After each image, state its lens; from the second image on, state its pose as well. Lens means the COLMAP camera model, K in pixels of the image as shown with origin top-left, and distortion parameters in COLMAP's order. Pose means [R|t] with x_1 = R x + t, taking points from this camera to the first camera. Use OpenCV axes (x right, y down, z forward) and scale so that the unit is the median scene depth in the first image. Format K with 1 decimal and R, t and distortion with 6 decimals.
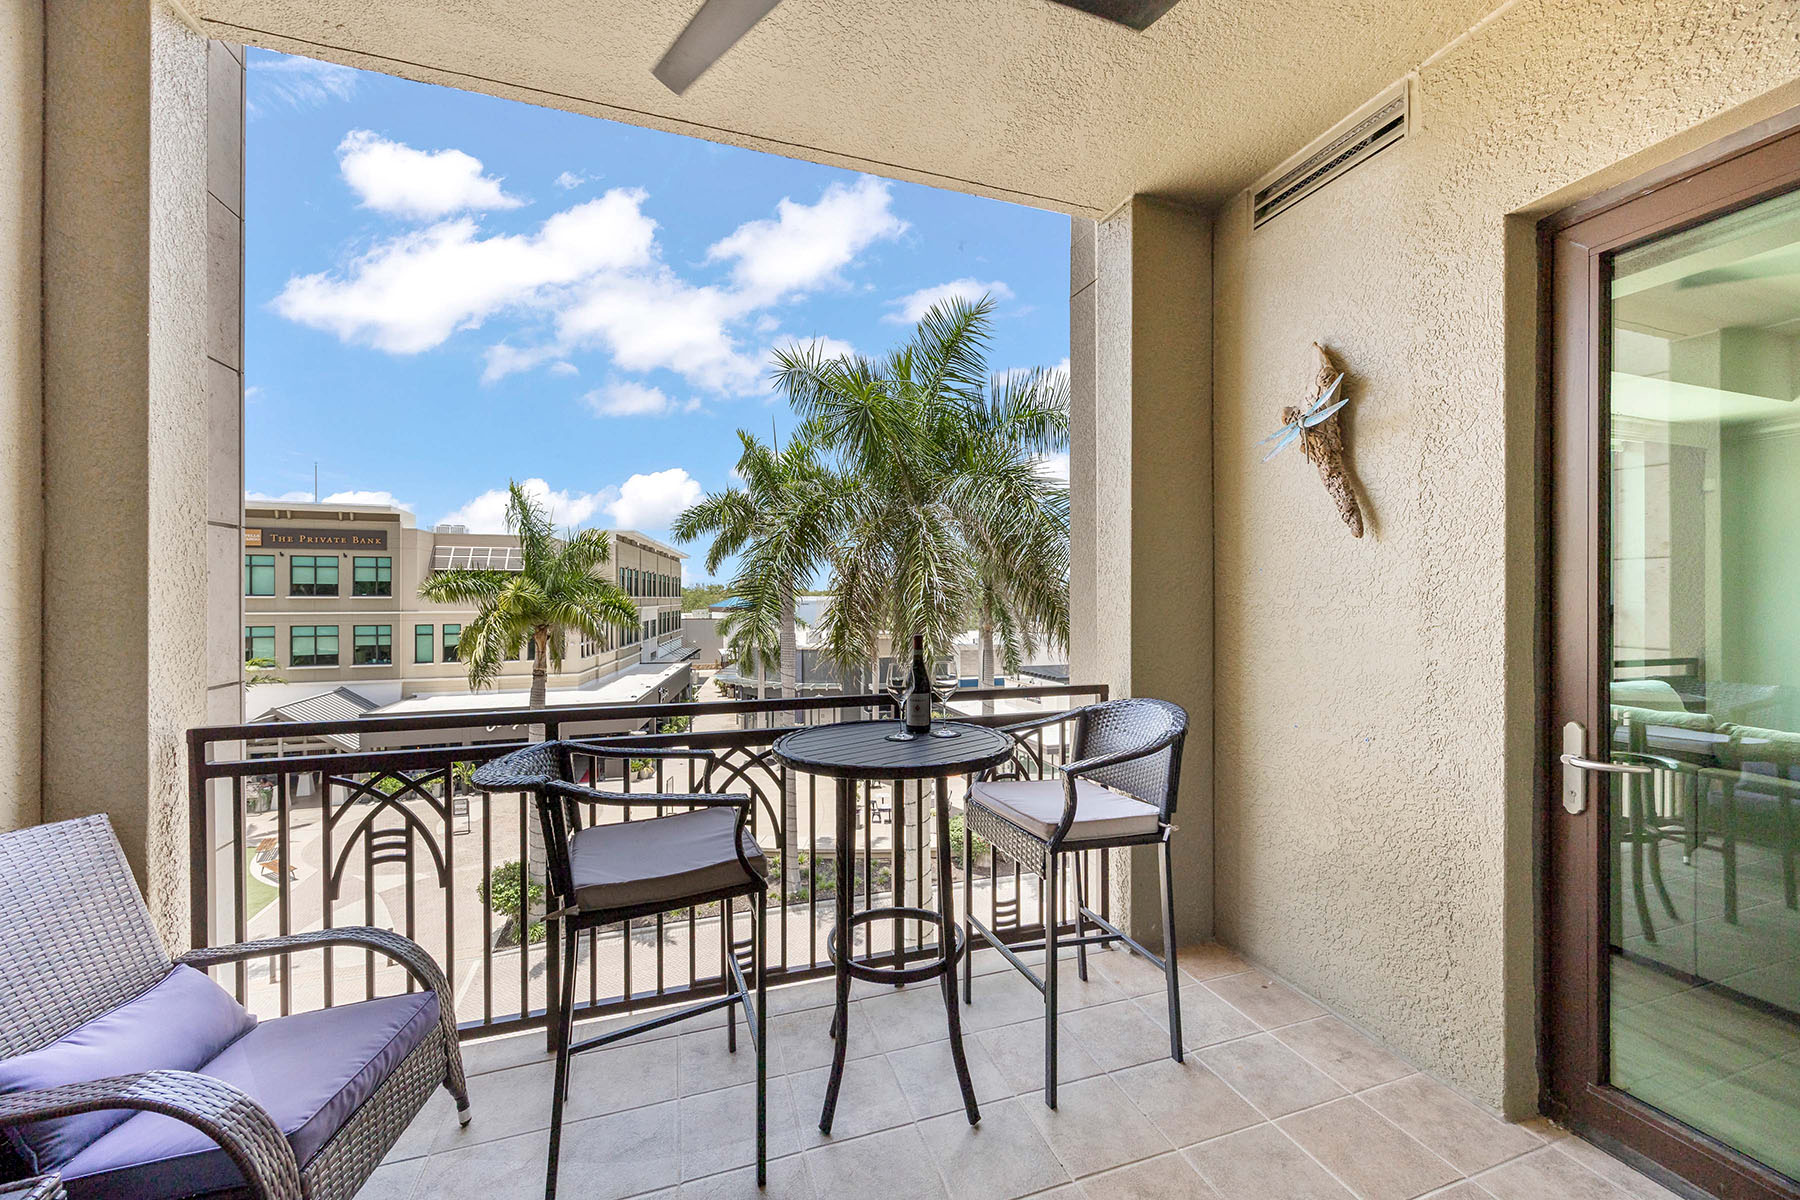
lens RADIAL K [[679.8, 0, 900.0], [0, 679.8, 600.0], [0, 0, 1]] dist [-0.002606, -0.000314]
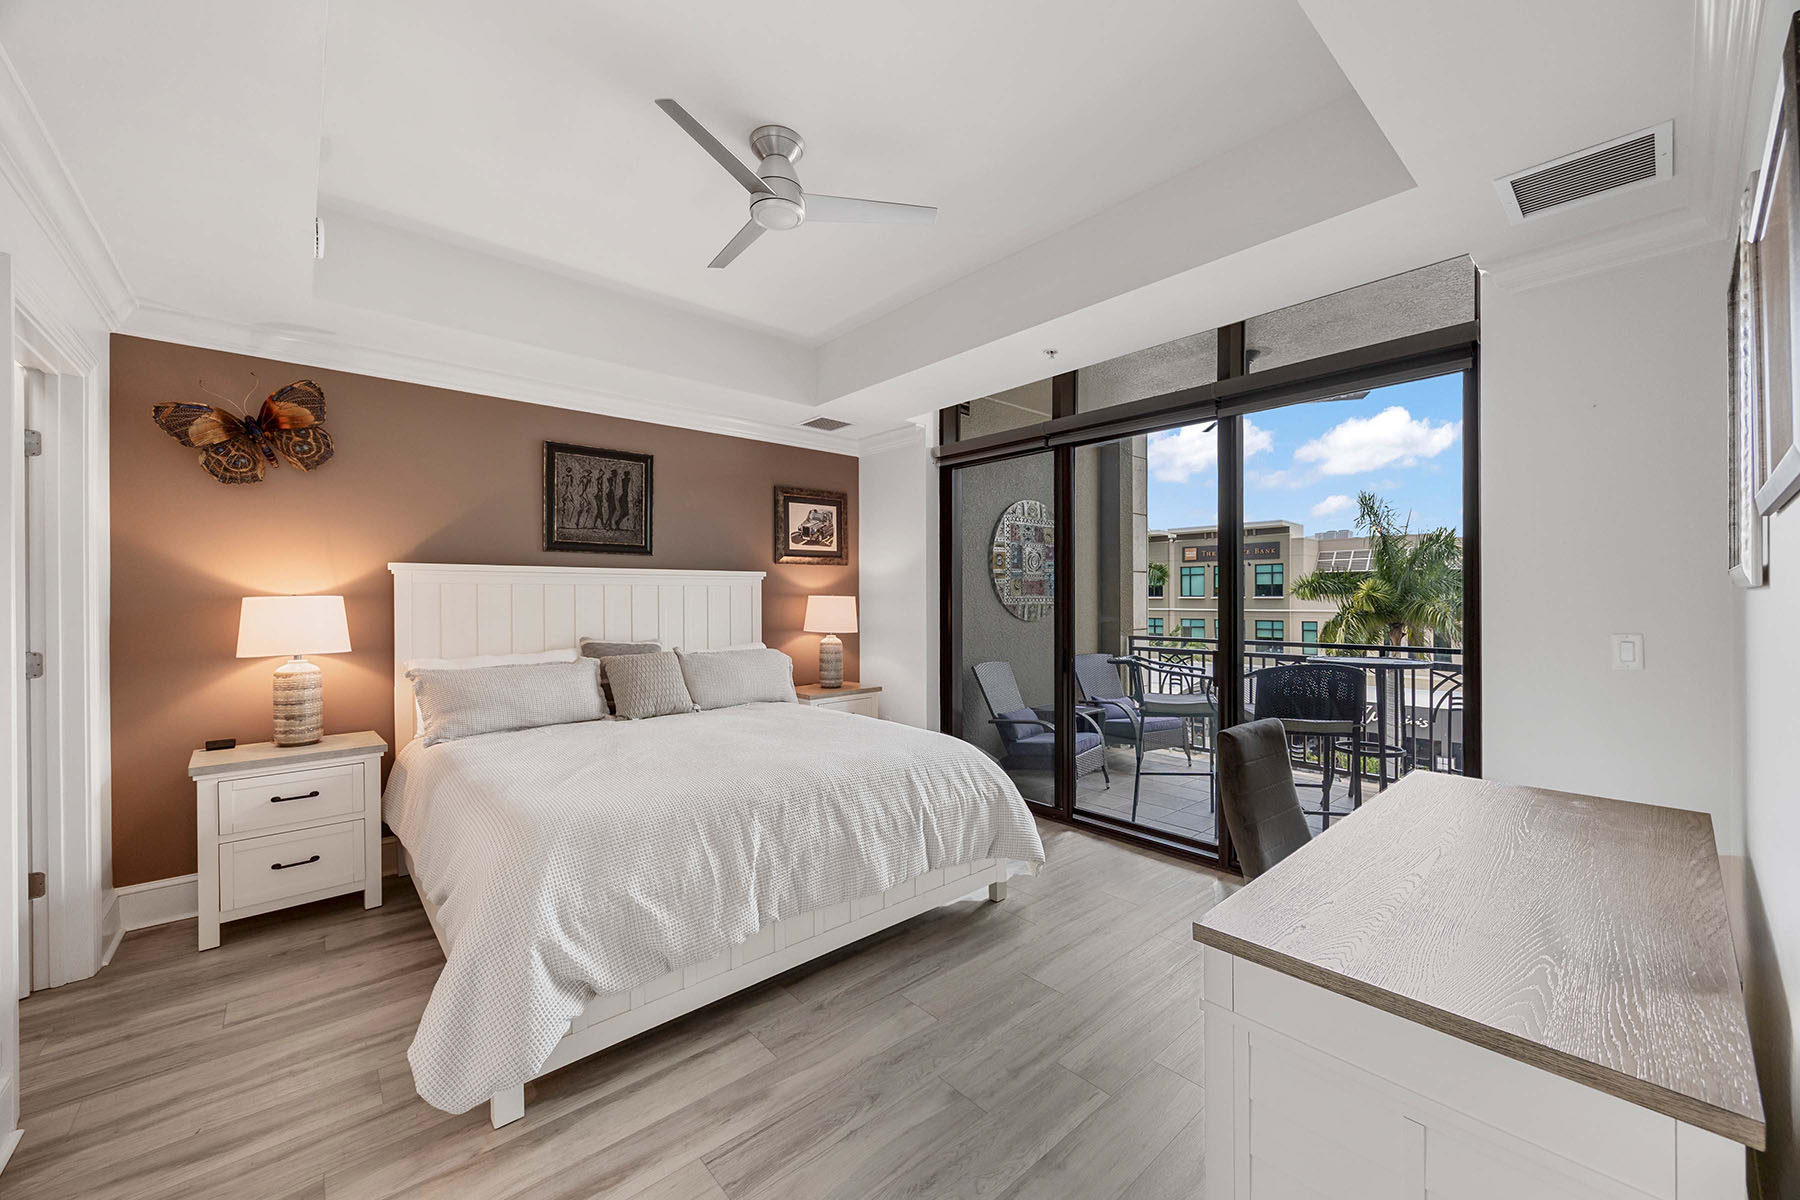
lens RADIAL K [[679.8, 0, 900.0], [0, 679.8, 600.0], [0, 0, 1]] dist [-0.002606, -0.000314]
pose [[0.374683, 0.001274, -0.927152, 0.693711], [-0.001725, 0.999998, 0.000677, 0.004522], [0.927151, 0.001345, 0.374684, -1.666685]]
